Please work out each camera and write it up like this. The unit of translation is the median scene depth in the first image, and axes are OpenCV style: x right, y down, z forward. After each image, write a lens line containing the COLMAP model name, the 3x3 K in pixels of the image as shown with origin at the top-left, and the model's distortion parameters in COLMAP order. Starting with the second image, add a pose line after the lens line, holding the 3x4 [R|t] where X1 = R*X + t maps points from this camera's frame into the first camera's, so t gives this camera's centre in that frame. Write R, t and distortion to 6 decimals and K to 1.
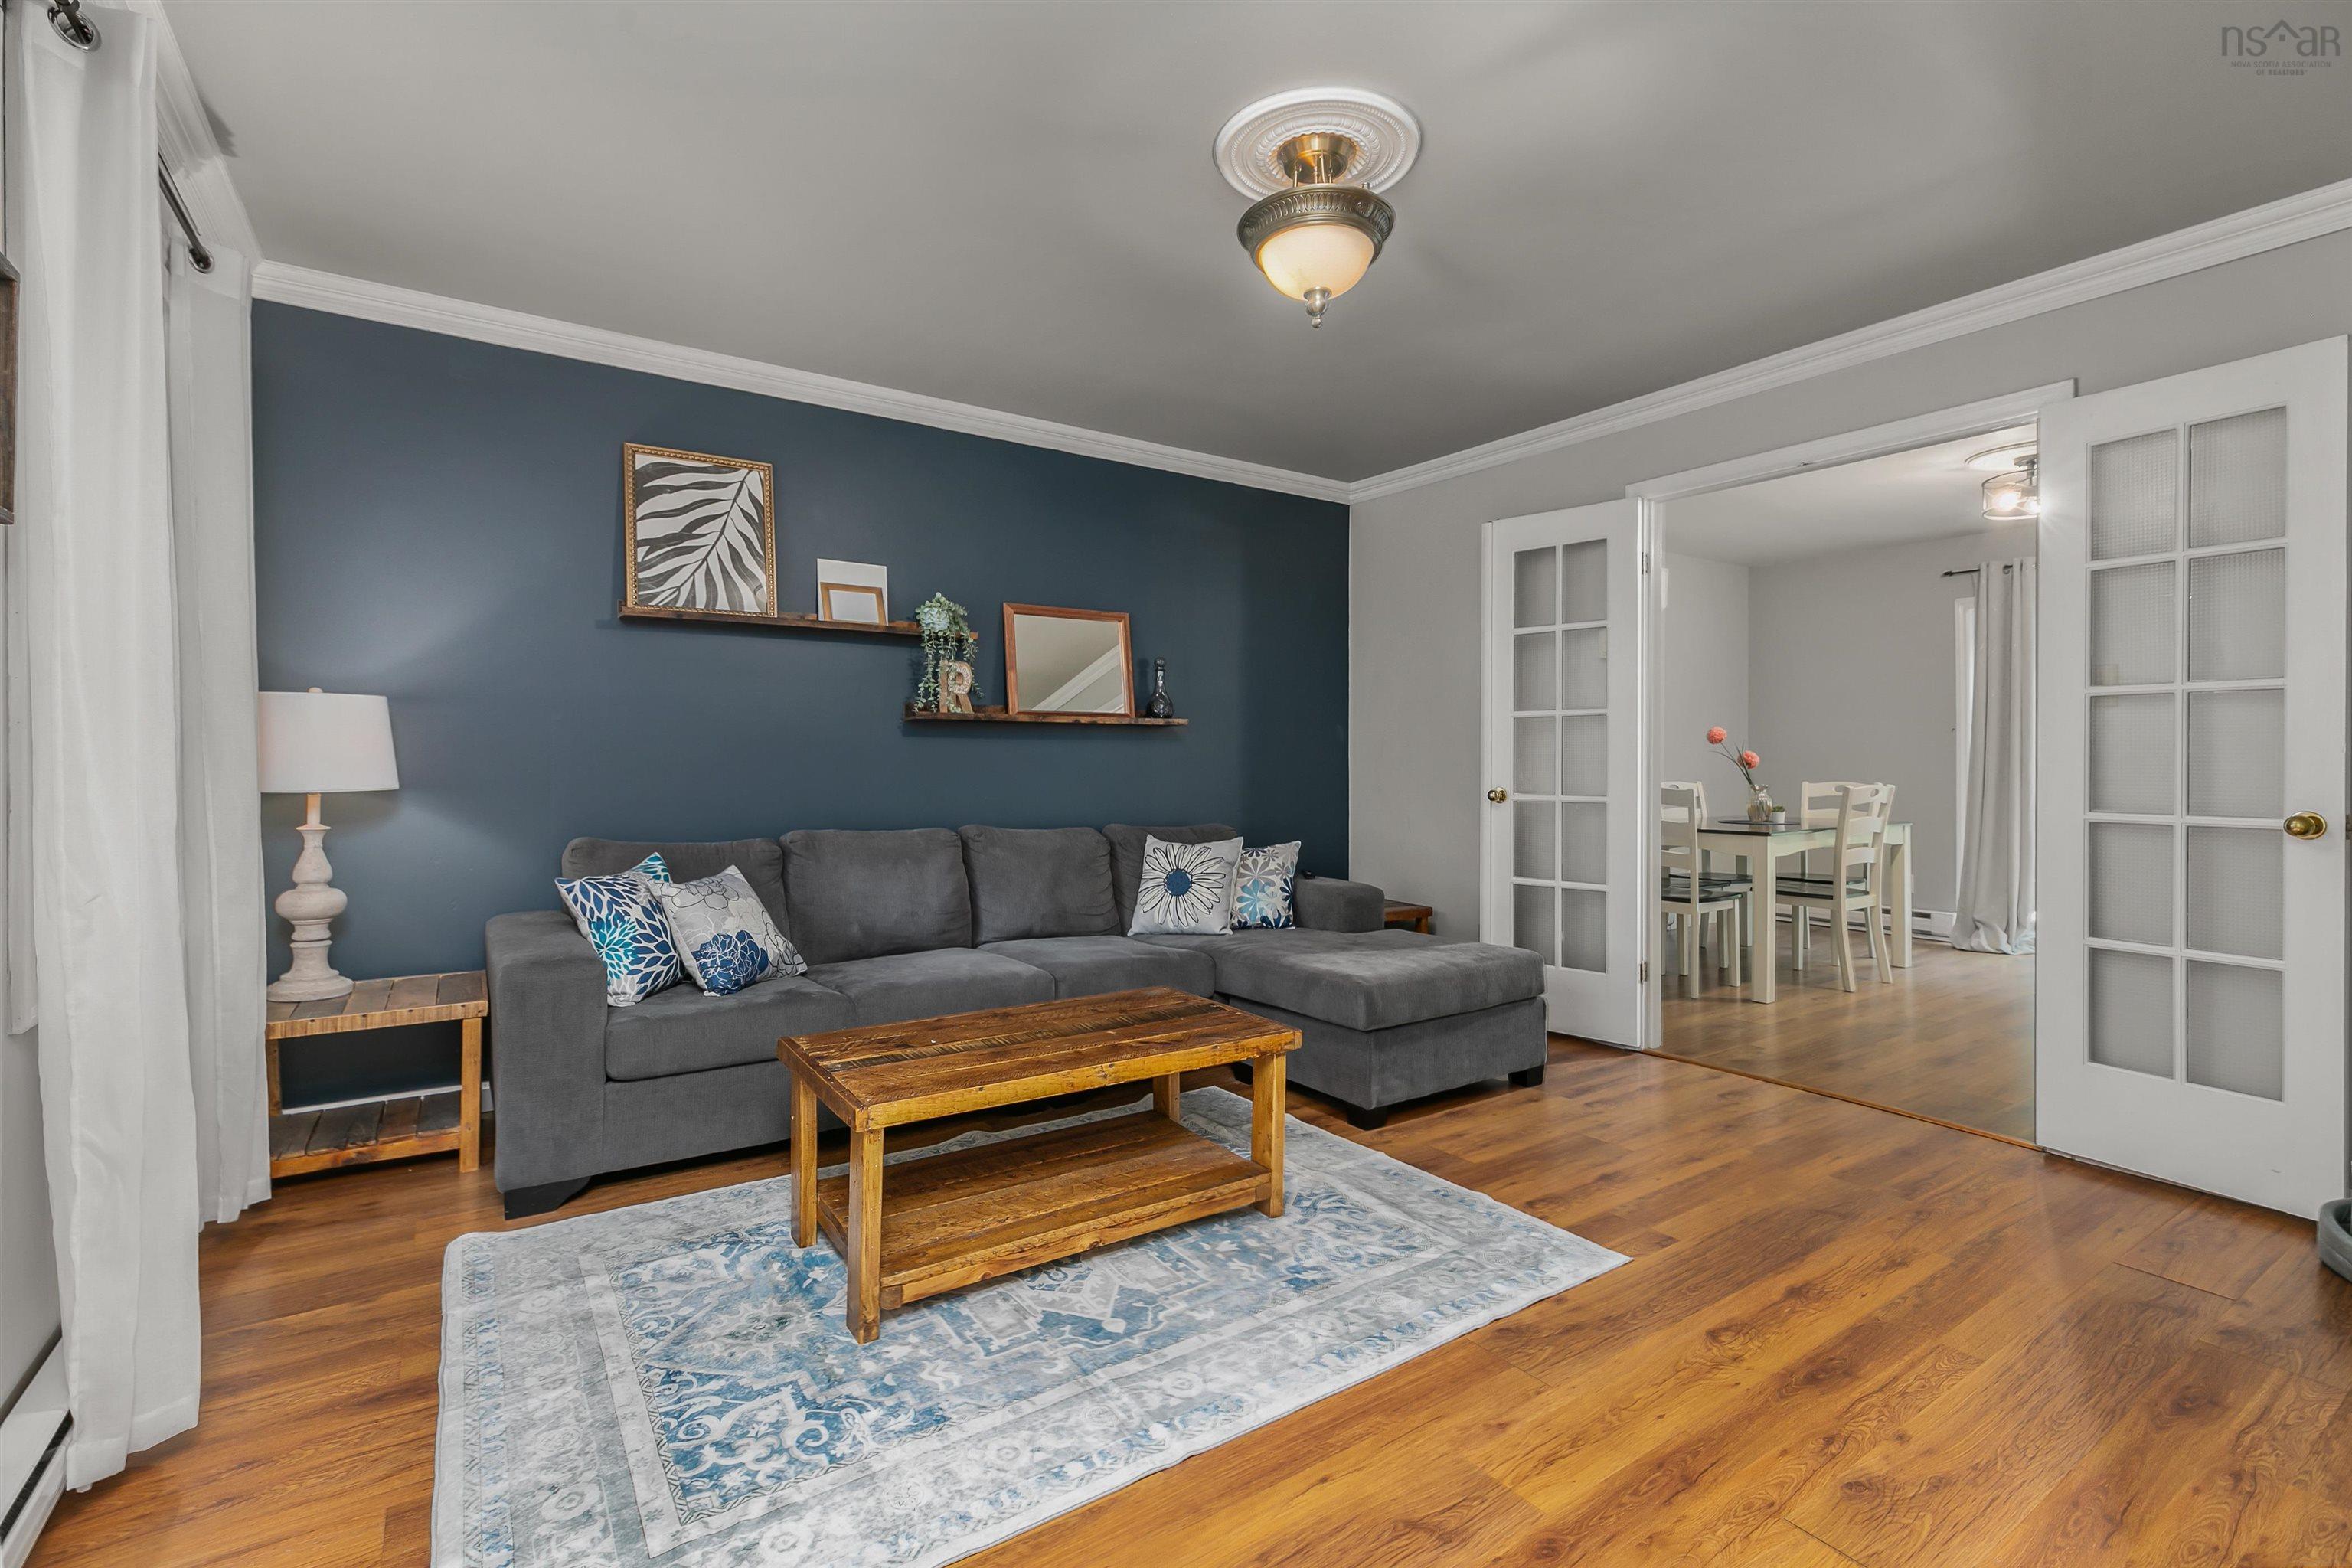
lens RADIAL K [[1068.6, 0, 1175.8], [0, 1068.6, 774.1], [0, 0, 1]] dist [0.003689, 0.000345]
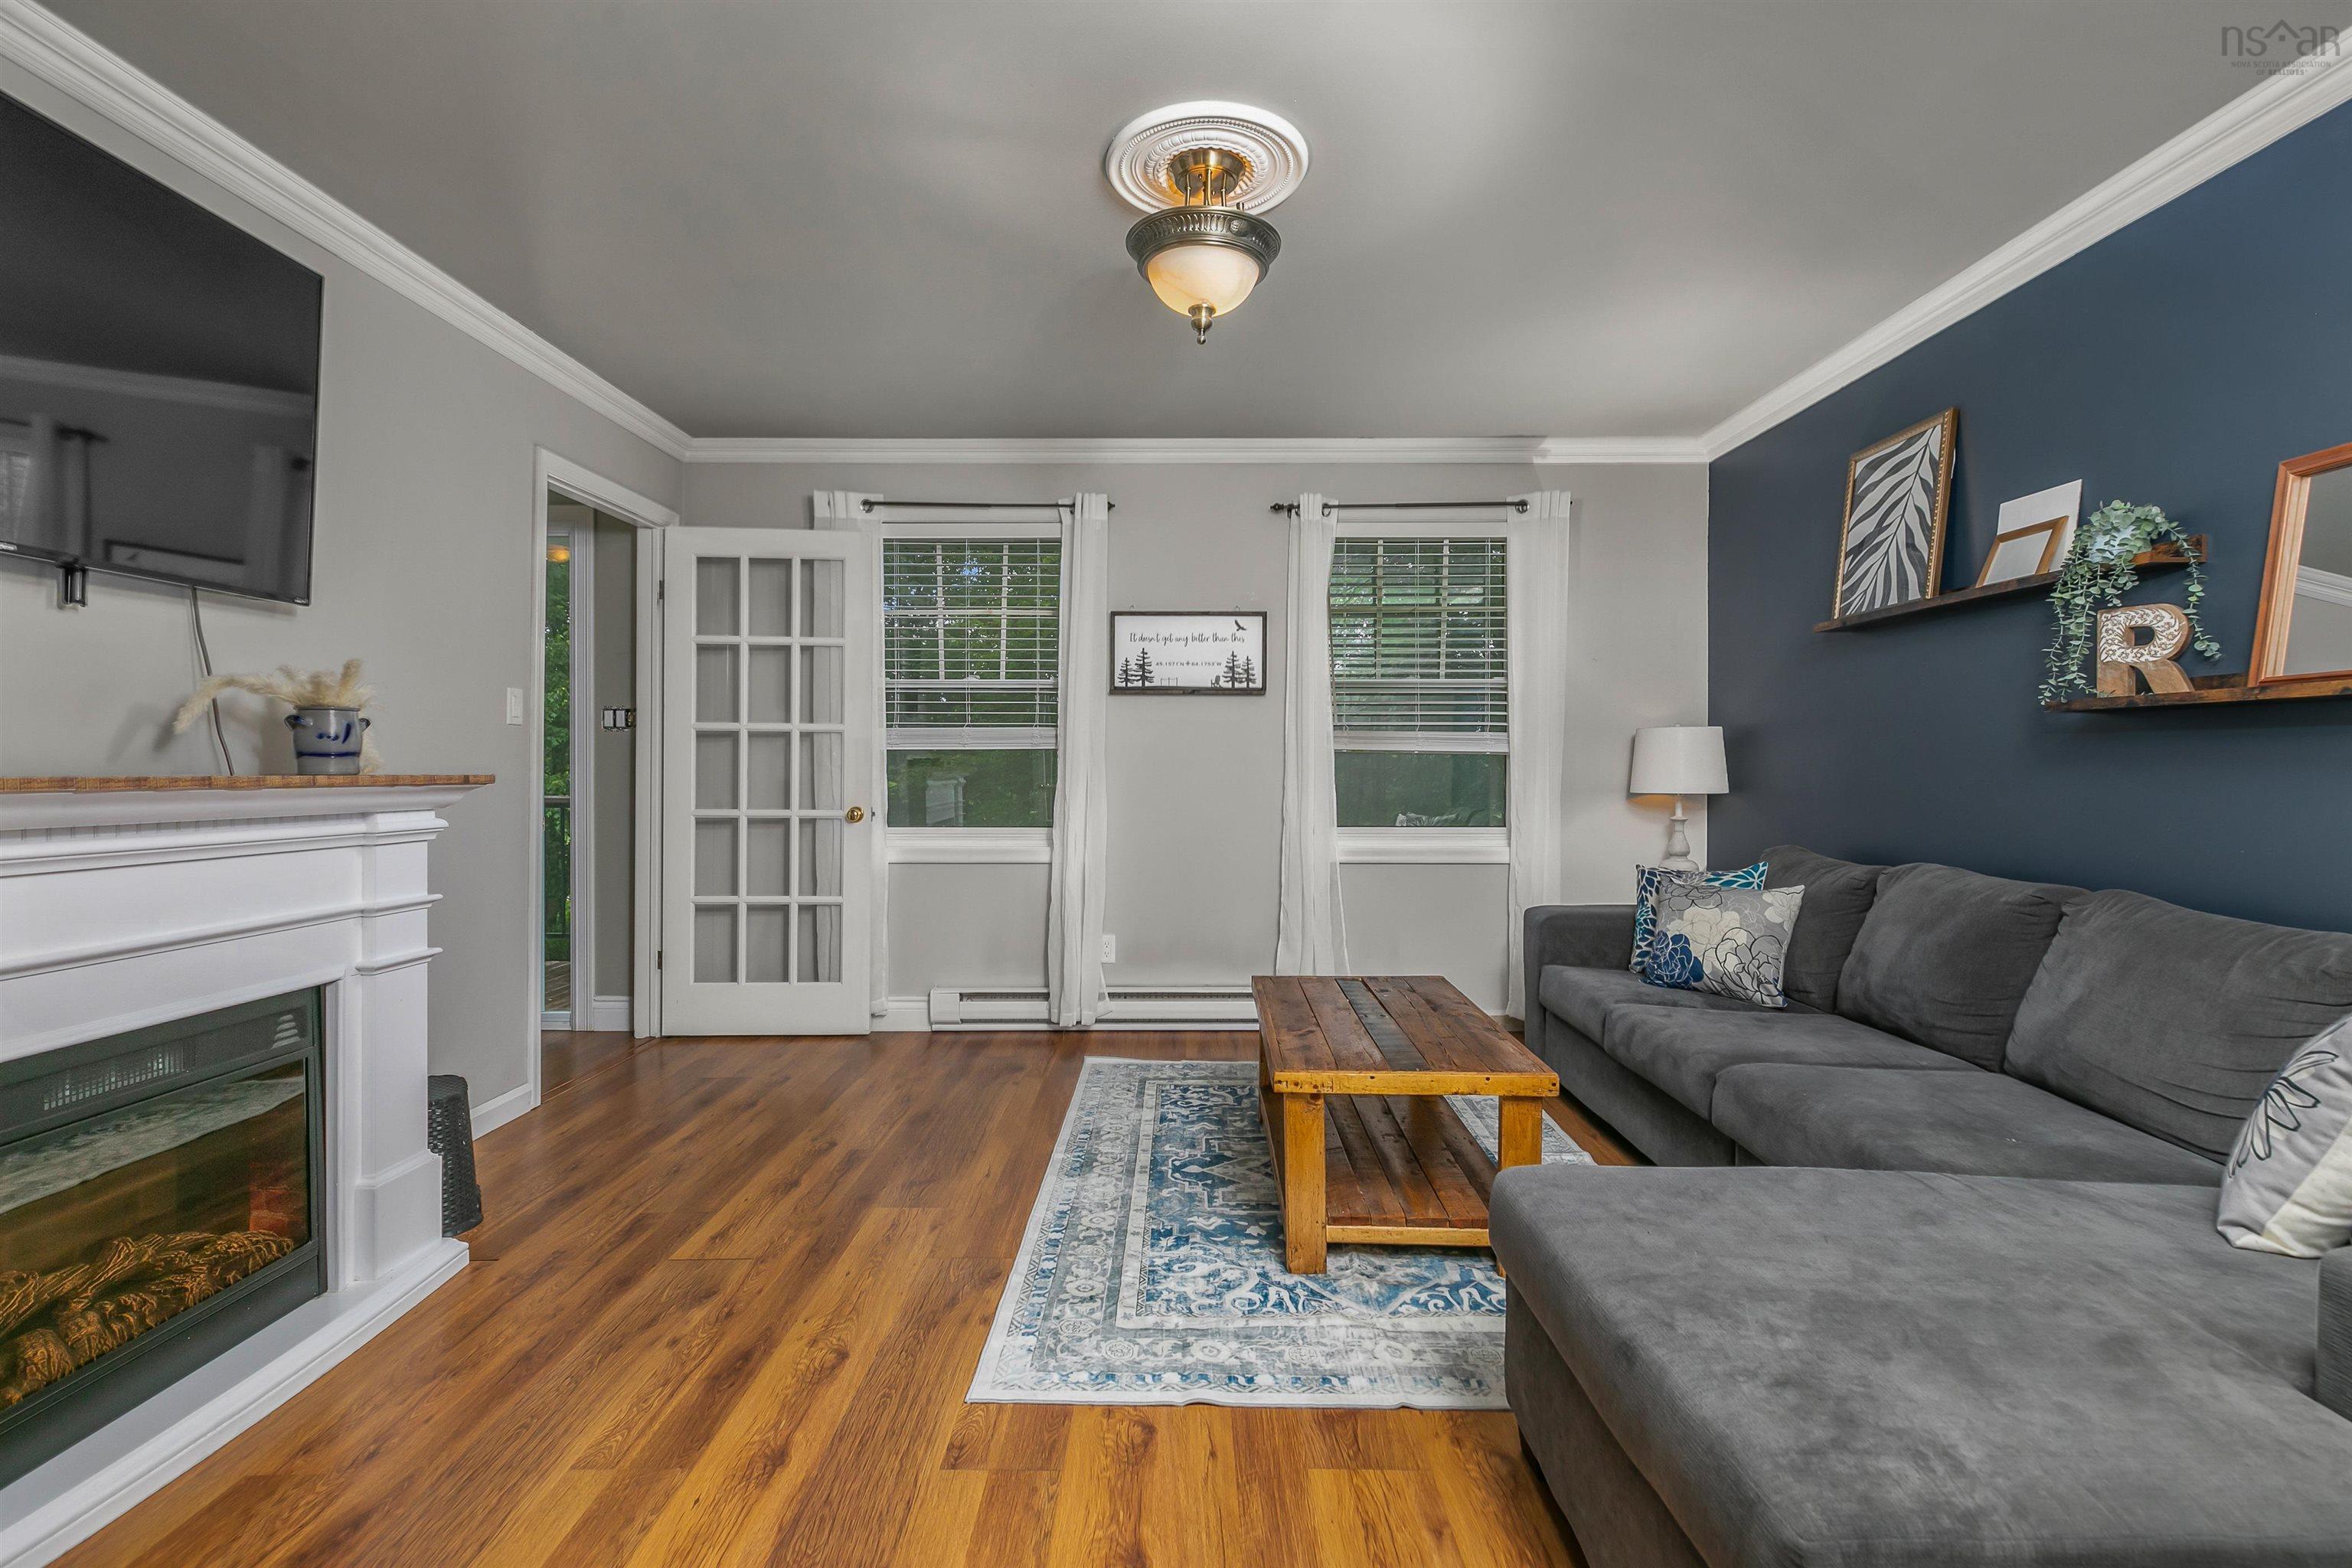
lens RADIAL K [[1068.6, 0, 1172.9], [0, 1068.6, 779.1], [0, 0, 1]] dist [0.003689, 0.000345]
pose [[-0.566293, 0.006453, -0.824179, 0.930921], [-0.018976, 0.999602, 0.020865, -0.024189], [0.823985, 0.027455, -0.565945, 1.468676]]
